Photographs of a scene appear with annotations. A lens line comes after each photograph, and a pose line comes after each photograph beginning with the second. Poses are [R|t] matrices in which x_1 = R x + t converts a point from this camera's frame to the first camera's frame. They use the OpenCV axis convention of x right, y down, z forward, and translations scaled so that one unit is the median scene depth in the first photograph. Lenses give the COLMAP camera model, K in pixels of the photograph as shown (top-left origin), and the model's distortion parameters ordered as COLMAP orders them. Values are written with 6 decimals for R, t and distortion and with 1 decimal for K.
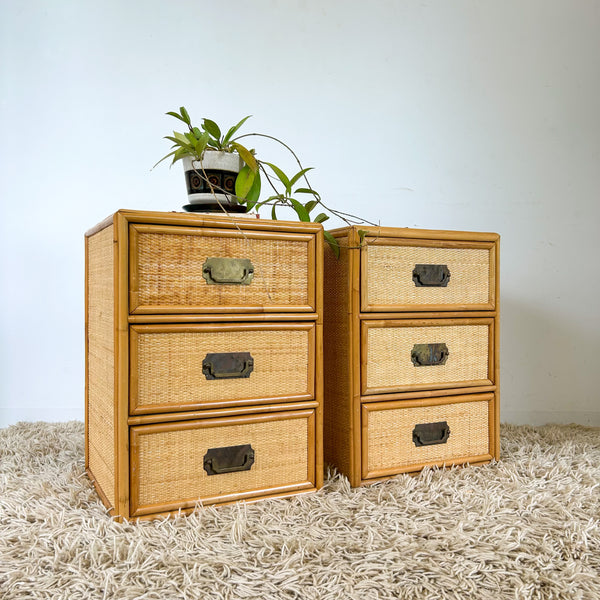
lens RADIAL K [[623.6, 0, 301.8], [0, 623.6, 298.2], [0, 0, 1]] dist [0.031276, 0.000000]
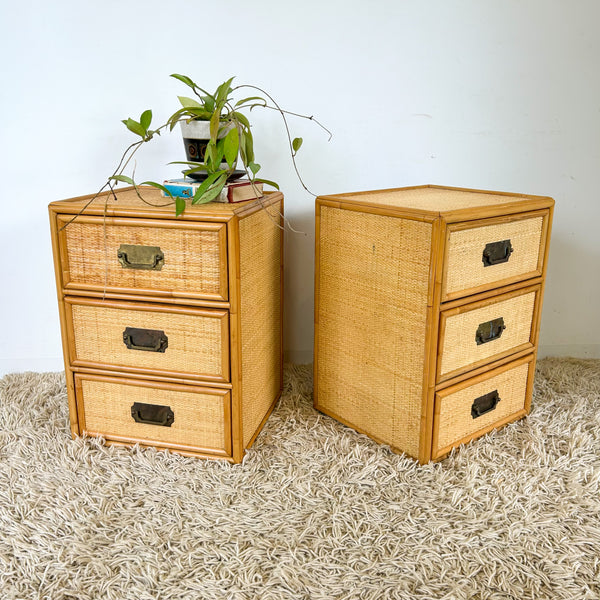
lens RADIAL K [[570.4, 0, 302.6], [0, 570.4, 279.9], [0, 0, 1]] dist [0.010928, 0.000000]
pose [[0.764648, 0.175992, -0.619953, 0.716080], [-0.013377, 0.966116, 0.257761, -0.263536], [0.644310, -0.188804, 0.741092, 0.438448]]
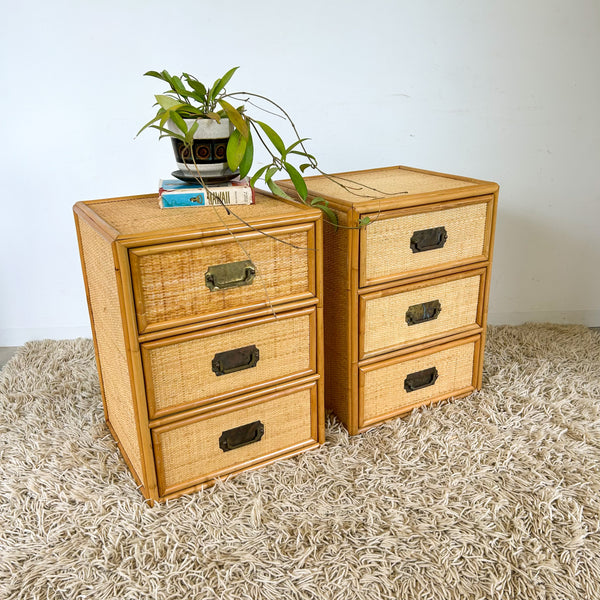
lens RADIAL K [[623.6, 0, 304.8], [0, 623.6, 298.6], [0, 0, 1]] dist [0.031276, 0.000000]
pose [[0.998894, -0.034314, 0.032131, -0.031627], [0.021133, 0.938331, 0.345093, -0.350943], [-0.041991, -0.344032, 0.938019, 0.040128]]
